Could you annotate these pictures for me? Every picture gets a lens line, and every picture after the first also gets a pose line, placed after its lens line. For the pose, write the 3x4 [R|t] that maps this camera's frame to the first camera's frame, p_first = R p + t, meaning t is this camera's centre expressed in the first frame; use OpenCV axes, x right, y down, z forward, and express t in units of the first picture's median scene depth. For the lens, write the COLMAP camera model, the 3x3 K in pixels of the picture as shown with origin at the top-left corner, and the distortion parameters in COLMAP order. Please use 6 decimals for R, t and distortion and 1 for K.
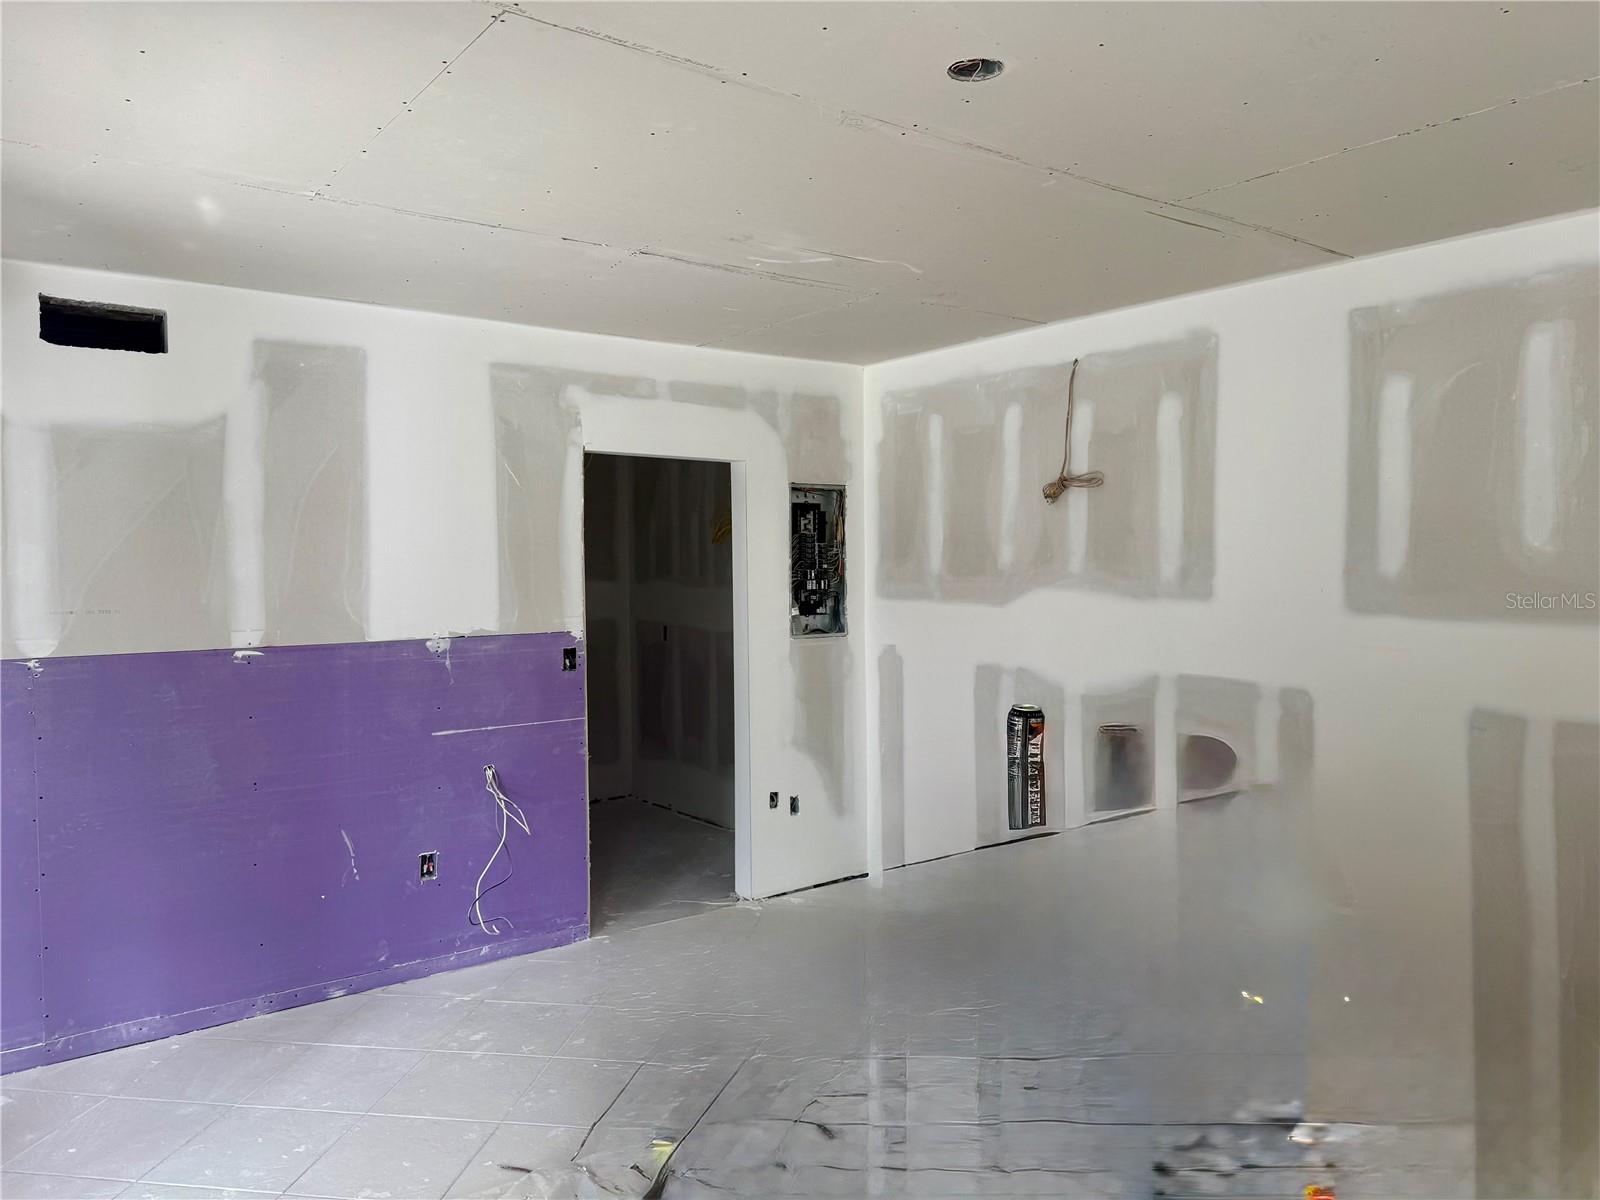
lens RADIAL K [[1120.4, 0, 780.3], [0, 1120.4, 578.1], [0, 0, 1]] dist [0.083087, -0.106593]
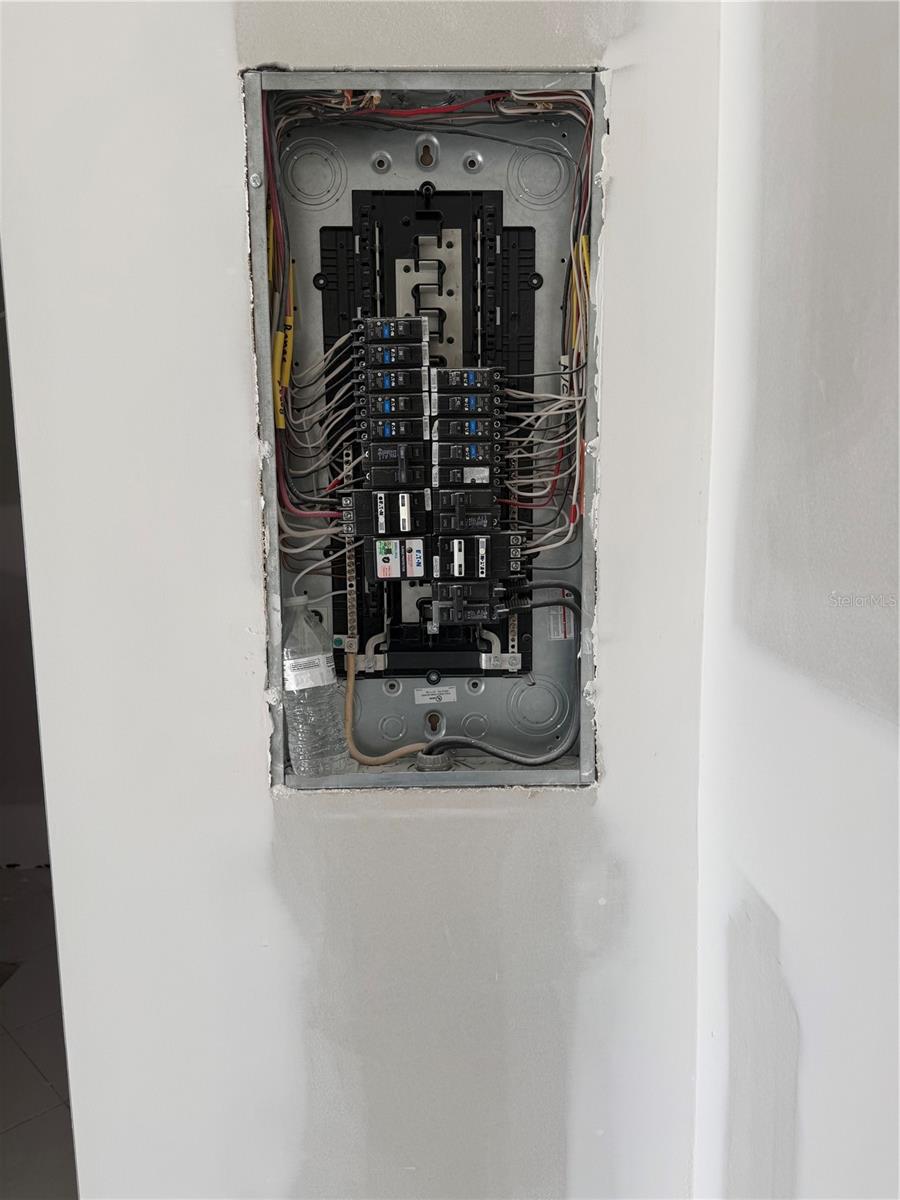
lens RADIAL K [[840.3, 0, 453.6], [0, 840.3, 596.3], [0, 0, 1]] dist [0.083087, -0.106593]
pose [[0.806911, 0.081369, -0.585041, 0.134571], [-0.006413, 0.991615, 0.129071, -0.008461], [0.590638, -0.100397, 0.800667, 0.857885]]
